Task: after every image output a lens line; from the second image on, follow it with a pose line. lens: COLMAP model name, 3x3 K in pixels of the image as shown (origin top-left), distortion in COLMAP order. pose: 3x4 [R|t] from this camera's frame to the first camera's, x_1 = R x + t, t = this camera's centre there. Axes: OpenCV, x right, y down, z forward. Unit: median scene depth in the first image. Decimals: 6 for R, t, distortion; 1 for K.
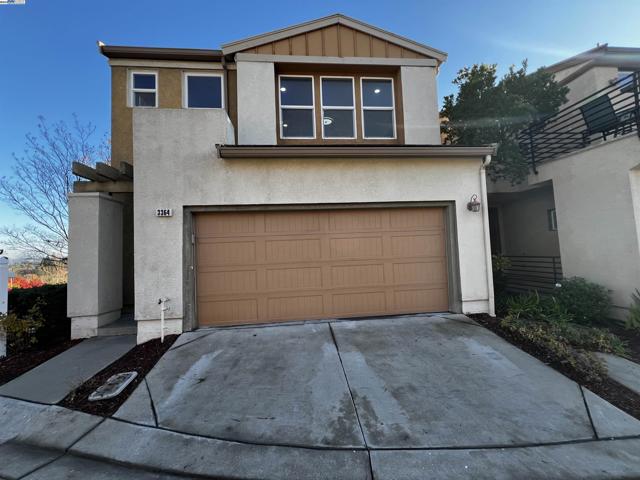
lens RADIAL K [[254.3, 0, 318.2], [0, 254.3, 237.6], [0, 0, 1]] dist [-0.004292, 0.000193]
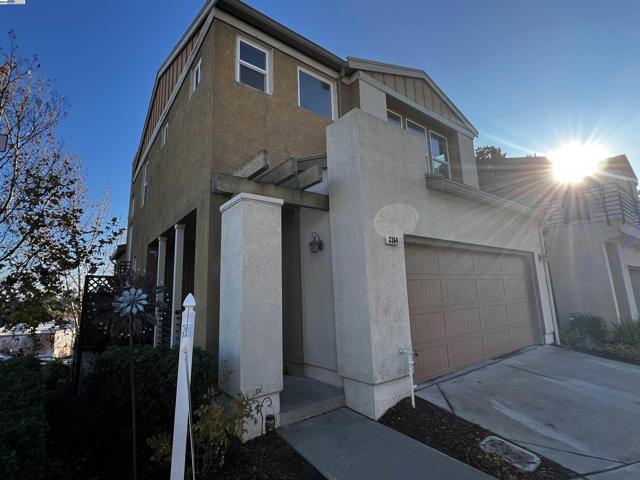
lens RADIAL K [[311.4, 0, 317.9], [0, 311.4, 237.8], [0, 0, 1]] dist [-0.003482, 0.001102]
pose [[0.850183, 0.101696, 0.516572, -1.204313], [-0.025916, 0.988062, -0.151863, 0.046950], [-0.525849, 0.115724, 0.842669, 0.260213]]
